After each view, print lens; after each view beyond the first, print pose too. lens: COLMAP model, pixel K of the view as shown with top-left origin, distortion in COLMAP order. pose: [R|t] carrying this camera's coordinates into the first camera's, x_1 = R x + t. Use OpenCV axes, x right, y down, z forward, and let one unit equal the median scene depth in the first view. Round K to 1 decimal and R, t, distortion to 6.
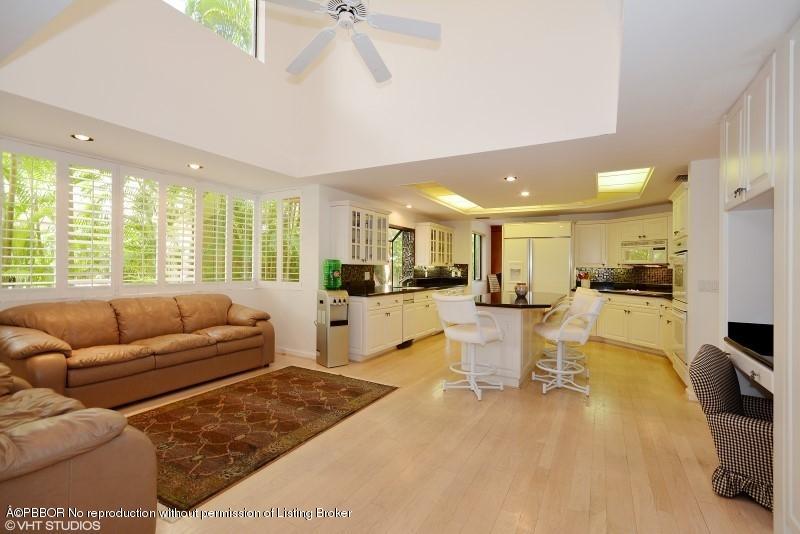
lens RADIAL K [[362.3, 0, 415.2], [0, 362.3, 268.2], [0, 0, 1]] dist [0.000094, -0.000266]
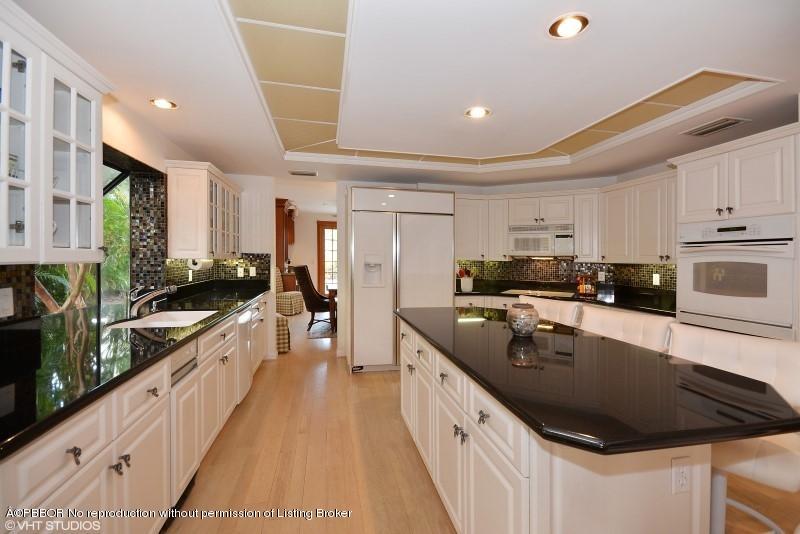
lens RADIAL K [[362.3, 0, 406.7], [0, 362.3, 259.8], [0, 0, 1]] dist [0.000094, -0.000266]
pose [[0.768031, -0.009479, 0.640342, -0.062644], [-0.000360, 0.999884, 0.015233, -0.012930], [-0.640412, -0.011930, 0.767939, 0.523459]]
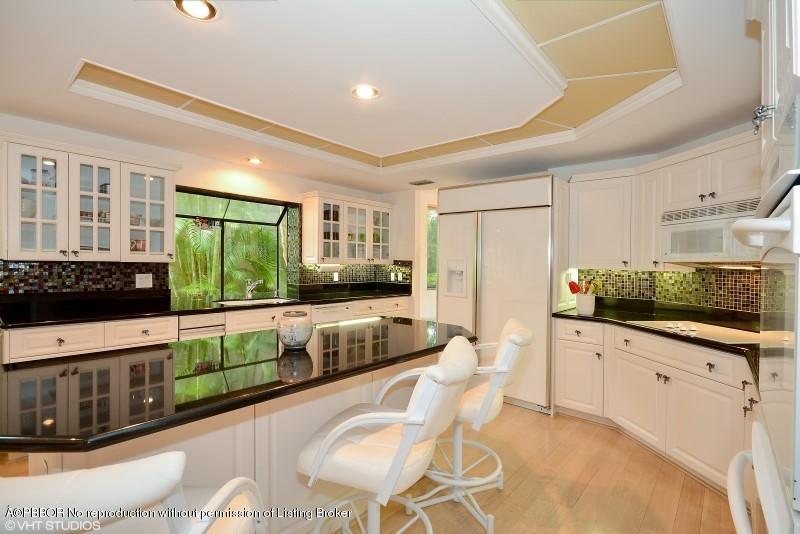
lens RADIAL K [[392.3, 0, 403.2], [0, 392.3, 265.9], [0, 0, 1]] dist [0.009414, -0.001866]
pose [[0.970743, 0.007199, -0.240014, 0.352159], [-0.006248, 0.999969, 0.004724, -0.006729], [0.240040, -0.003086, 0.970758, 0.426874]]
